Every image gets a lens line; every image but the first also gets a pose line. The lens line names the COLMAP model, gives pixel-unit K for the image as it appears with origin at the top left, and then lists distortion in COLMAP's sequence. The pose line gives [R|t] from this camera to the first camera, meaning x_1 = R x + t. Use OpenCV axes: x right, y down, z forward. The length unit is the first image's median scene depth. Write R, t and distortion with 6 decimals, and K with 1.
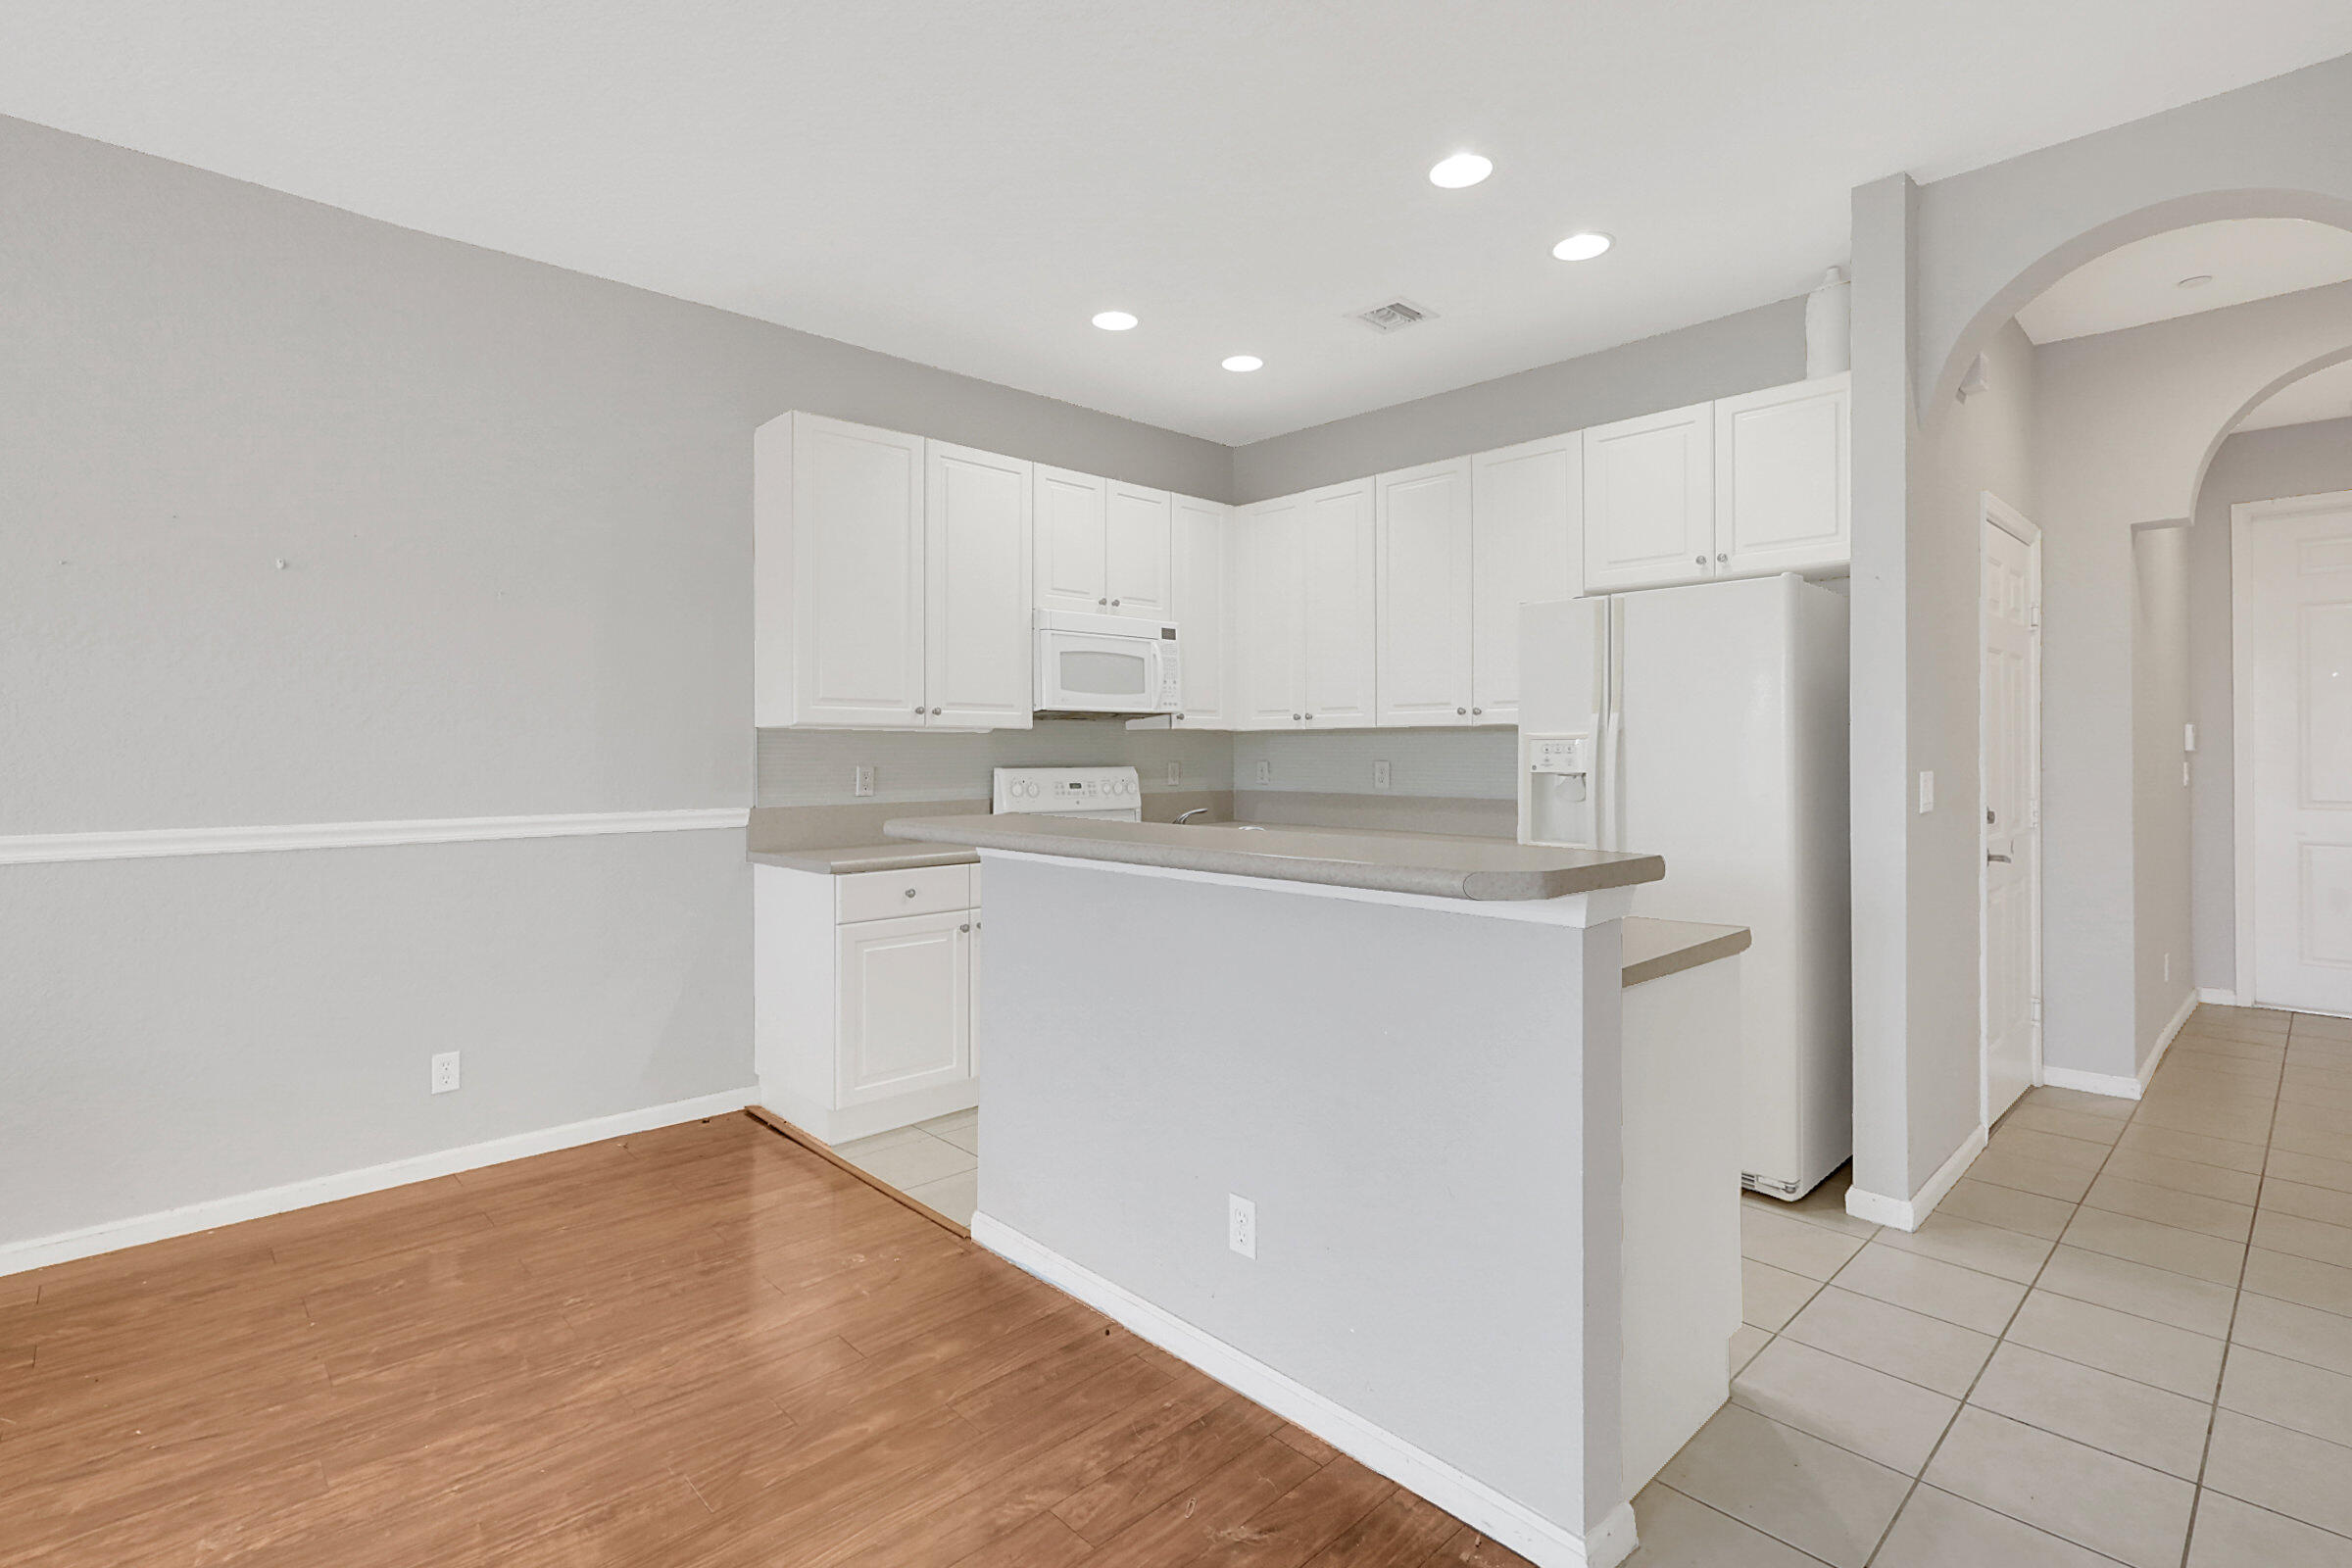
lens RADIAL K [[1104.4, 0, 1187.3], [0, 1104.4, 750.2], [0, 0, 1]] dist [0.005673, -0.002582]
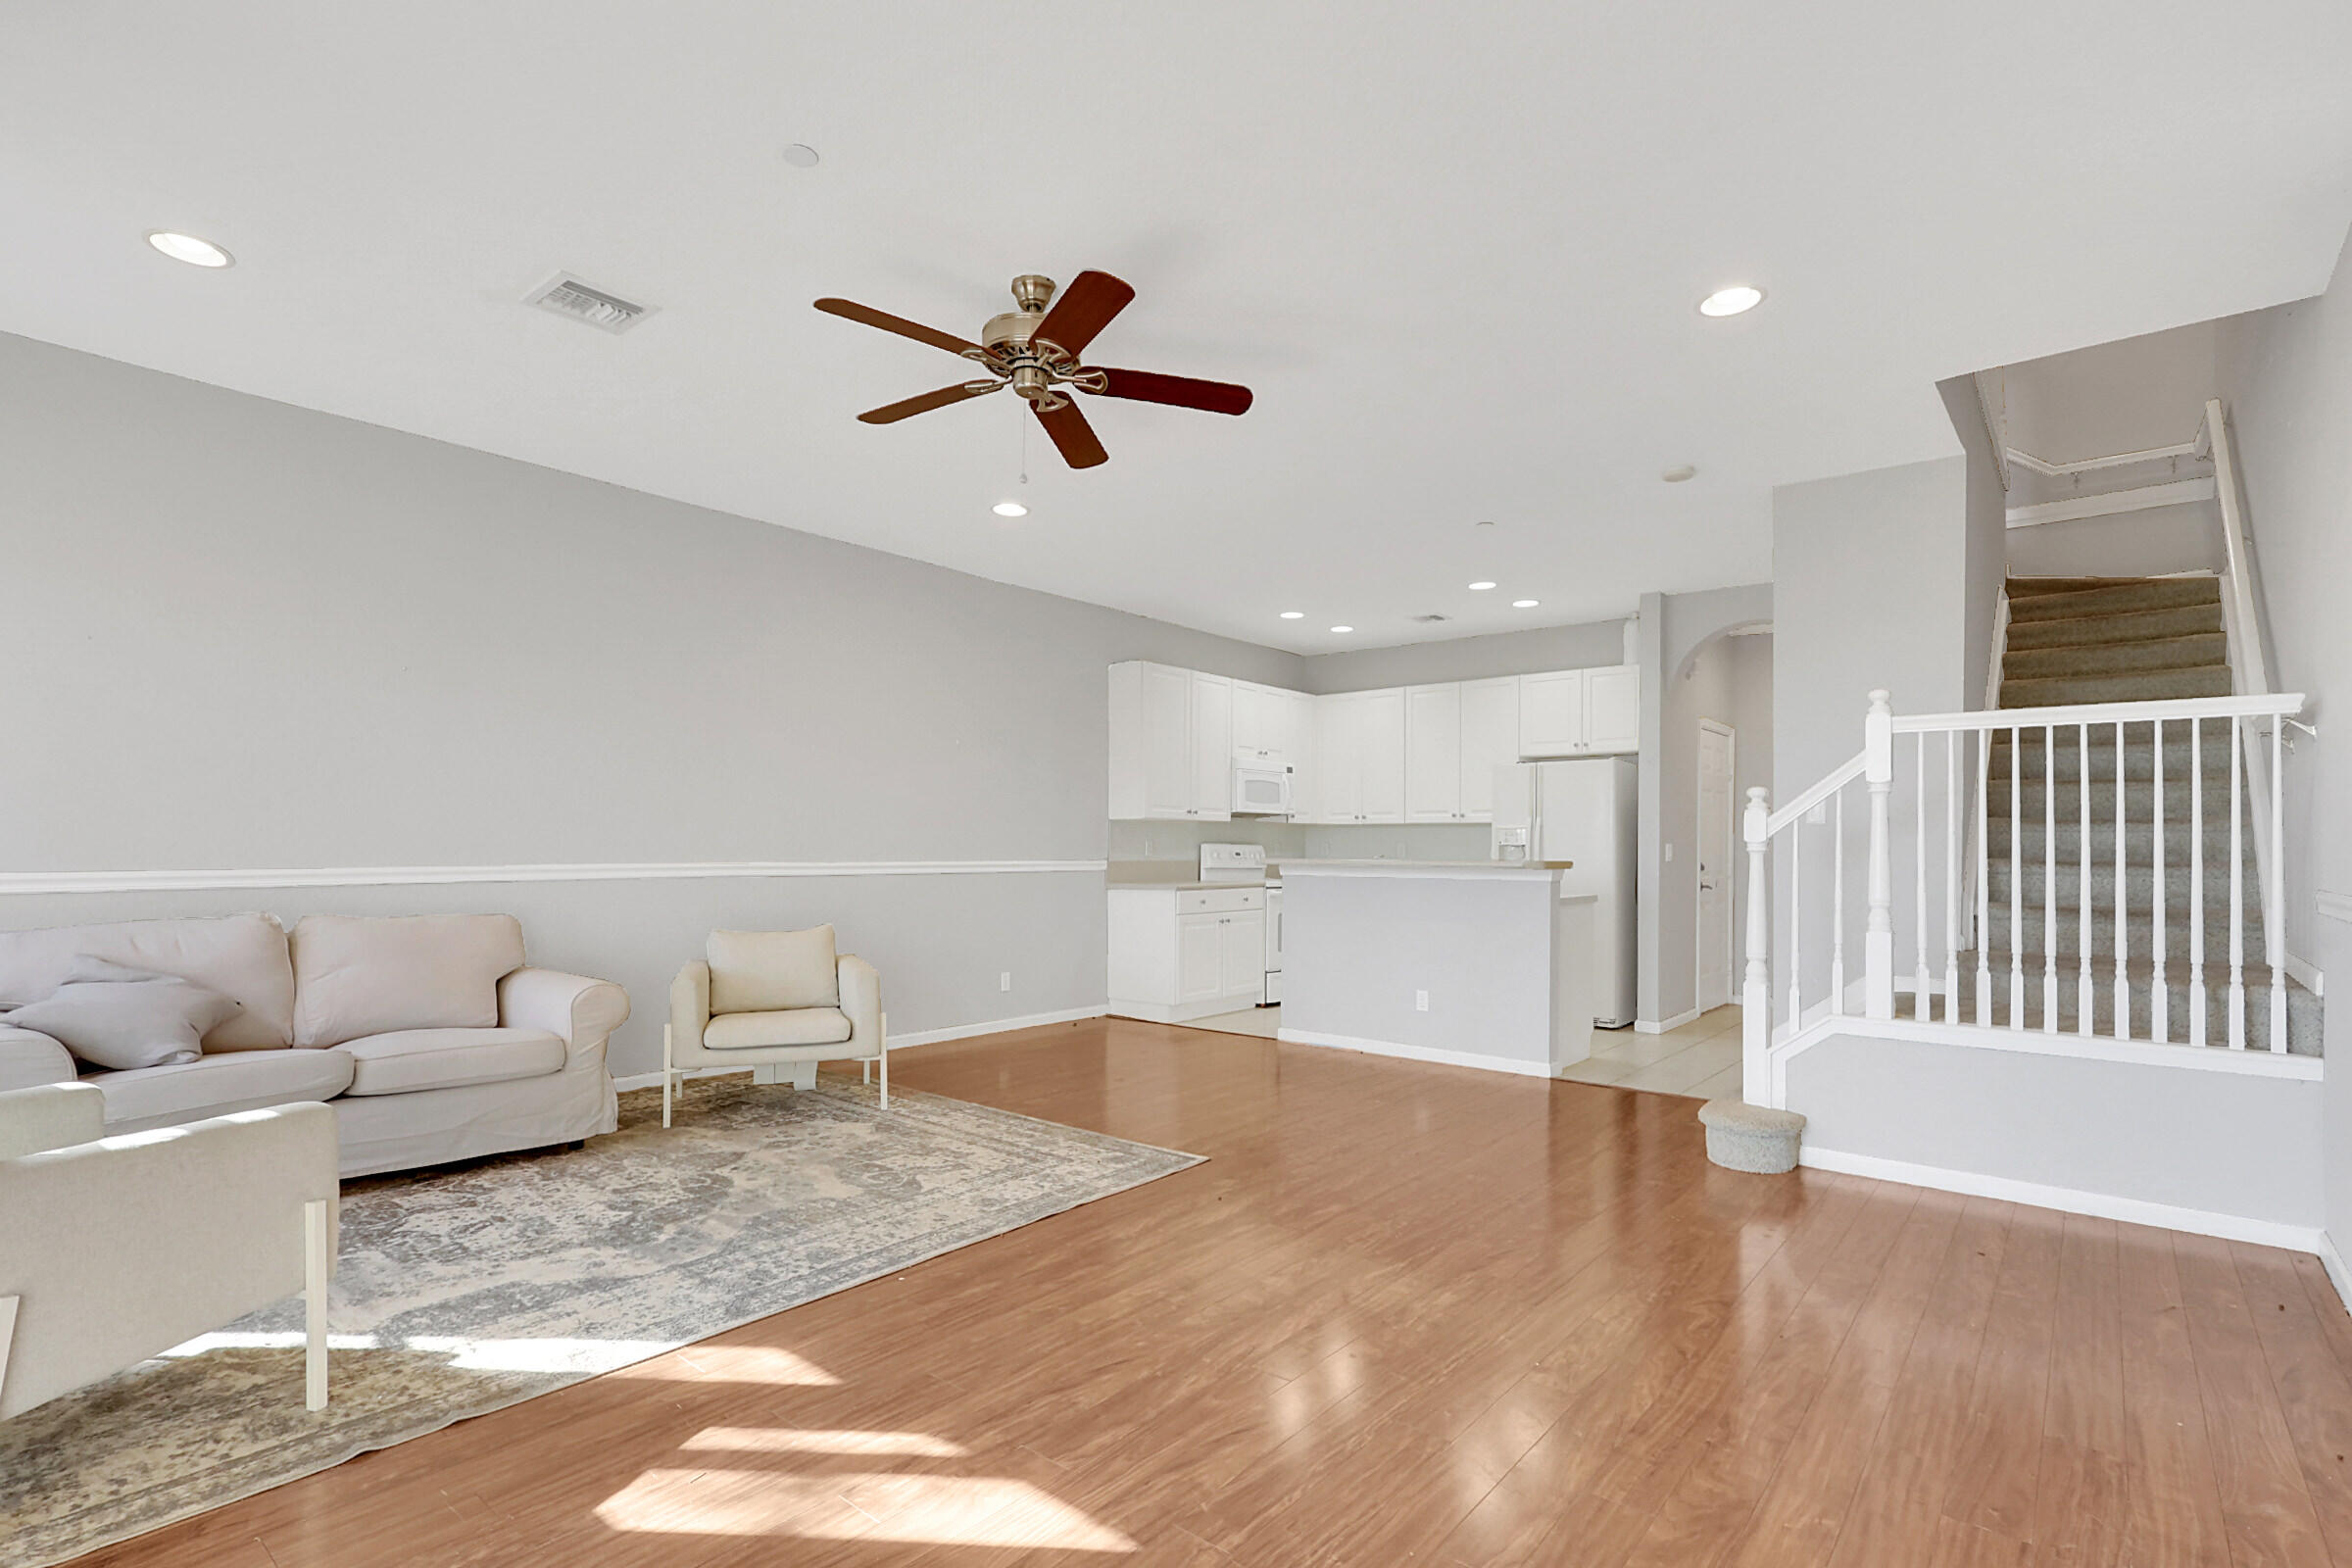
lens RADIAL K [[1104.4, 0, 1191.9], [0, 1104.4, 844.4], [0, 0, 1]] dist [0.005673, -0.002582]
pose [[0.992209, 0.009830, 0.124192, -0.436957], [-0.009113, 0.999938, -0.006339, 0.031249], [-0.124247, 0.005158, 0.992238, -0.839412]]
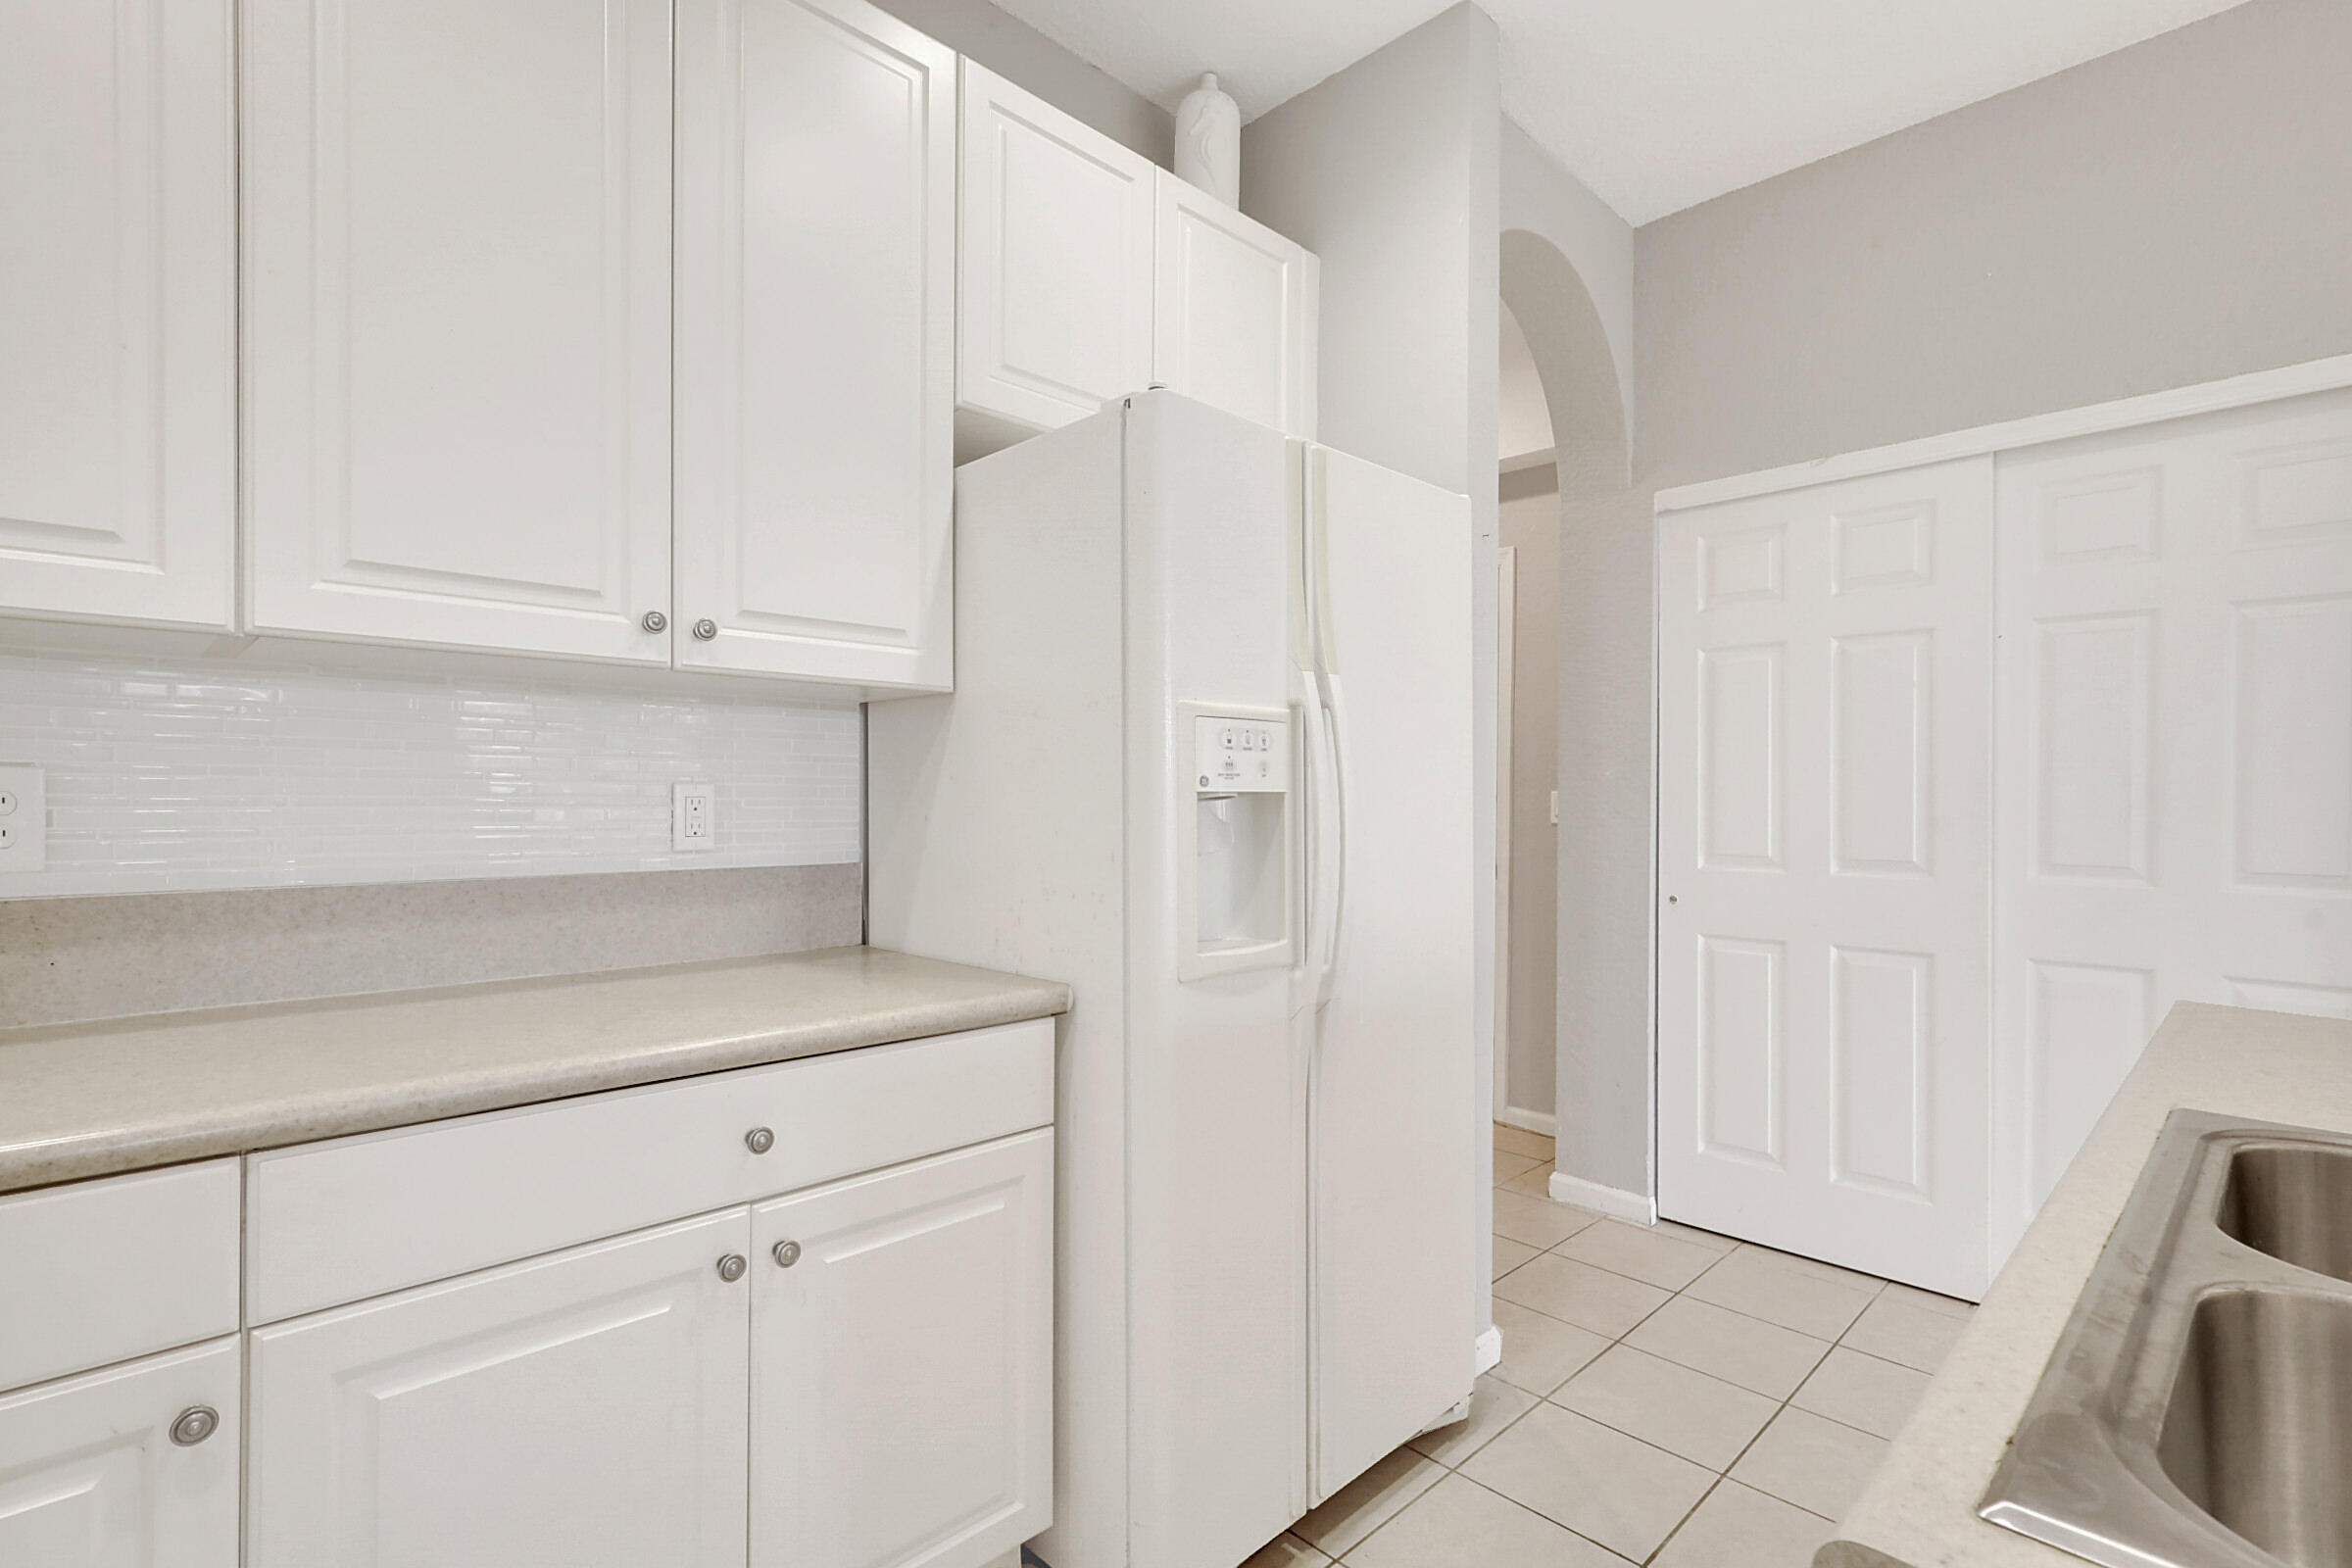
lens RADIAL K [[1104.4, 0, 1180.1], [0, 1104.4, 800.7], [0, 0, 1]] dist [0.005673, -0.002582]
pose [[-0.014244, -0.002780, 0.999895, -0.097662], [-0.002690, 0.999993, 0.002742, 0.018598], [-0.999895, -0.002651, -0.014251, 0.830681]]
